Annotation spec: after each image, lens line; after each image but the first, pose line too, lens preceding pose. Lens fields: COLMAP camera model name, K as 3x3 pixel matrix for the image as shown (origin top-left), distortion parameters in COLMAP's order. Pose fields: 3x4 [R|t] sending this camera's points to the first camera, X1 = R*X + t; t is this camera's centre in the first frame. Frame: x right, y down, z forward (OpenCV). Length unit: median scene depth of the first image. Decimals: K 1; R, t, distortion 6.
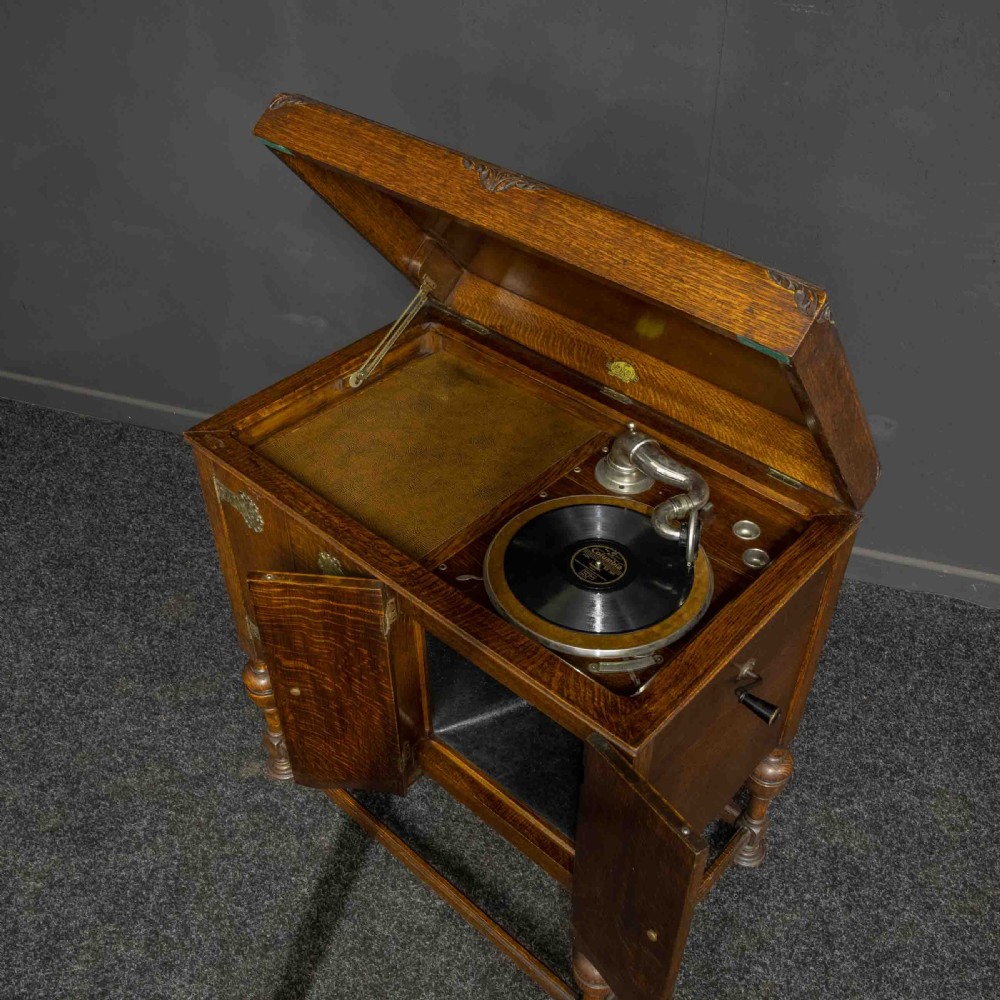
lens RADIAL K [[1040.1, 0, 500.0], [0, 1040.1, 500.0], [0, 0, 1]] dist [-0.109035, 0.009014]
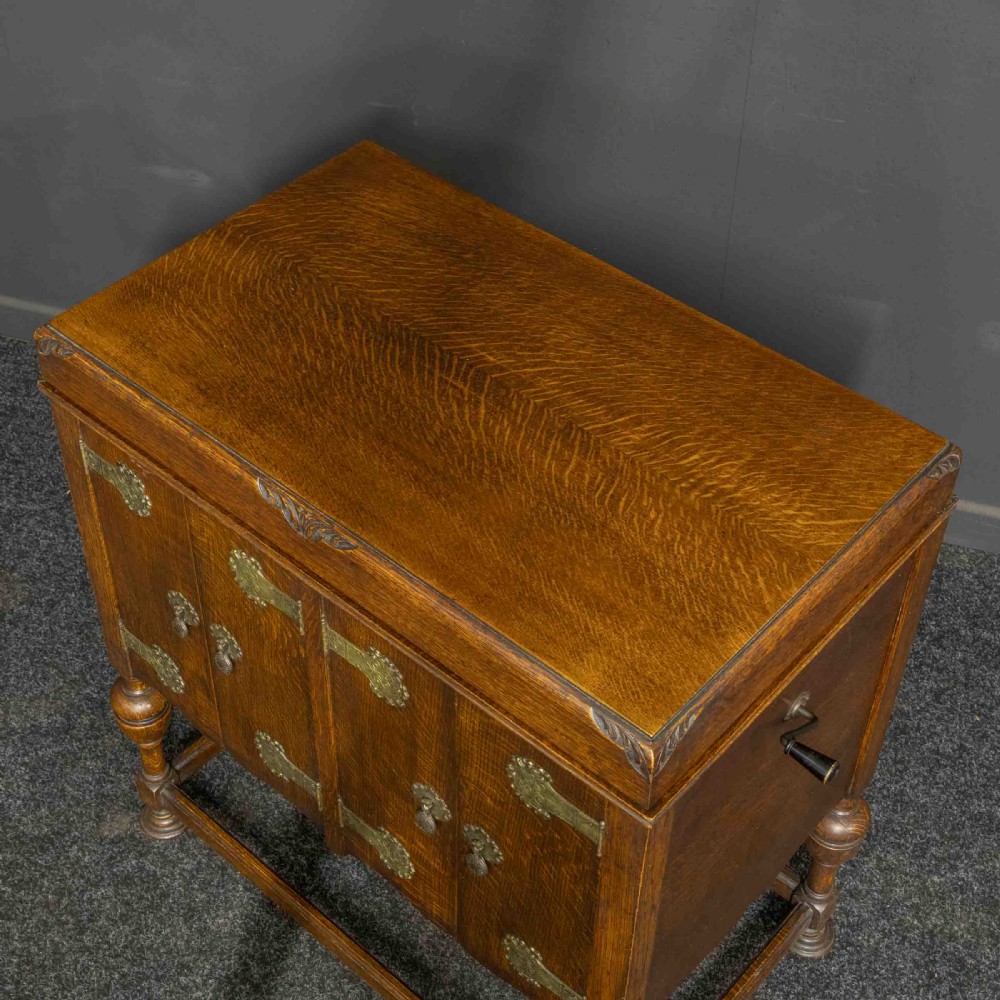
lens RADIAL K [[1622.1, 0, 466.3], [0, 1622.1, 446.3], [0, 0, 1]] dist [-0.025998, -0.033219]
pose [[0.999913, -0.004174, 0.012478, -0.013509], [0.003579, 0.998873, 0.047319, -0.057554], [-0.012662, -0.047270, 0.998802, -0.124737]]
